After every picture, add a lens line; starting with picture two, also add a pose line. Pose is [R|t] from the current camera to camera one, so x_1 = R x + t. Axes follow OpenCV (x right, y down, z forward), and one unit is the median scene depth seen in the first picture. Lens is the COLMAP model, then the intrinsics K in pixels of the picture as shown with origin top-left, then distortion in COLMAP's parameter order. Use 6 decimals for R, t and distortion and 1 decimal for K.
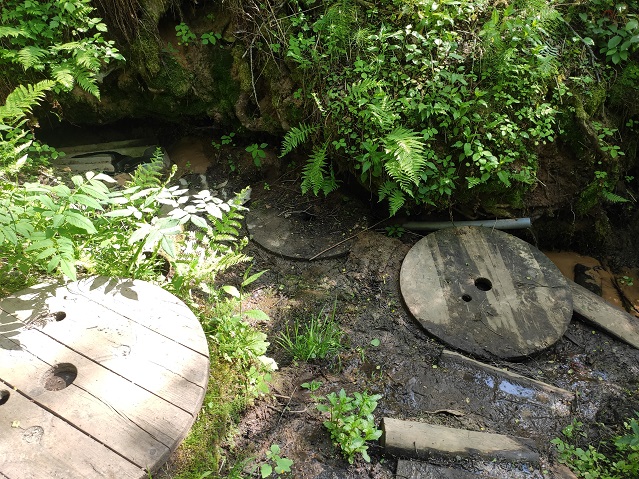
lens RADIAL K [[473.7, 0, 317.8], [0, 473.7, 248.5], [0, 0, 1]] dist [0.070094, -0.098885]
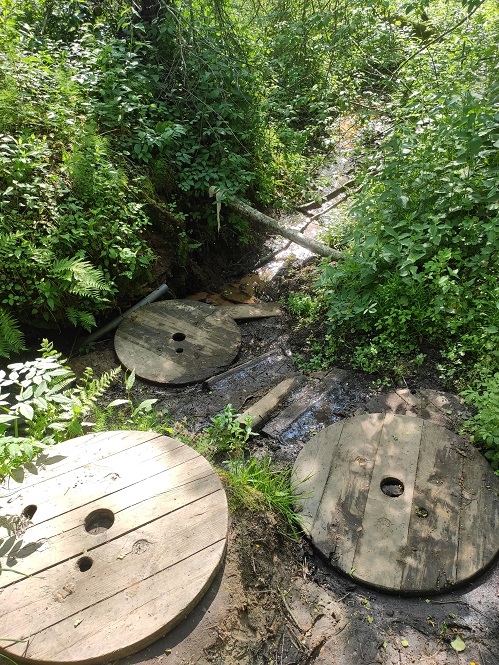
lens RADIAL K [[493.0, 0, 250.0], [0, 493.0, 343.2], [0, 0, 1]] dist [0.070094, -0.098885]
pose [[0.533856, -0.516684, 0.669355, -0.476730], [0.561268, 0.808592, 0.176513, -0.042321], [-0.632436, 0.281455, 0.721670, -0.102210]]
